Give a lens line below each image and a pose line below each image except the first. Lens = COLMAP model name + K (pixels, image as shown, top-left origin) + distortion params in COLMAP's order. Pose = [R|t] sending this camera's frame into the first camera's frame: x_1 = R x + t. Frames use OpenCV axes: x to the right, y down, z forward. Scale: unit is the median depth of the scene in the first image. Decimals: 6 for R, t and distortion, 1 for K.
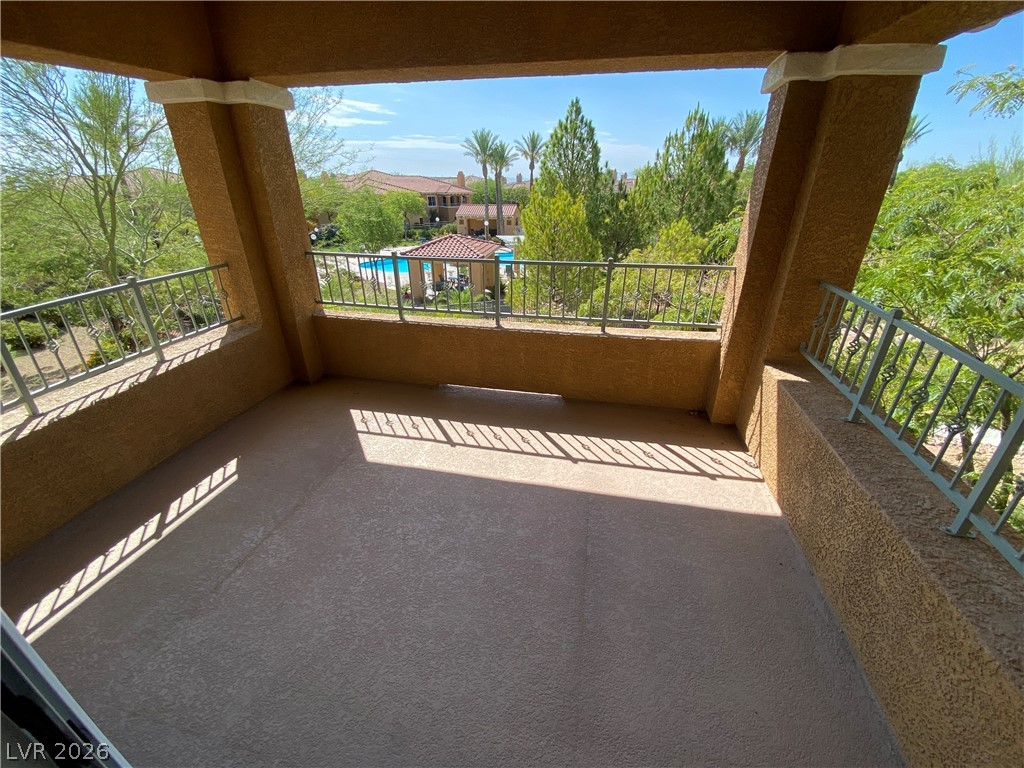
lens RADIAL K [[416.5, 0, 514.9], [0, 416.5, 380.2], [0, 0, 1]] dist [0.024486, -0.024011]
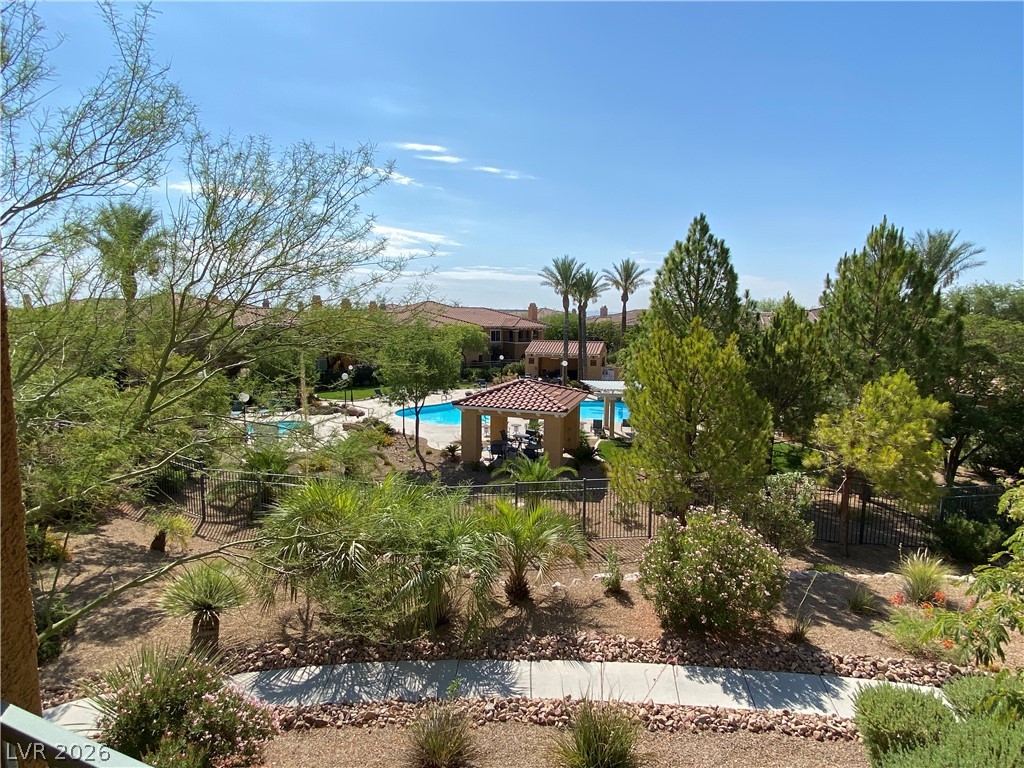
lens RADIAL K [[536.7, 0, 512.0], [0, 536.7, 384.0], [0, 0, 1]] dist [0.002991, -0.000154]
pose [[0.989637, 0.028067, -0.140824, -0.031118], [-0.070378, 0.949648, -0.305311, -0.042236], [0.125164, 0.312058, 0.941782, 0.092672]]
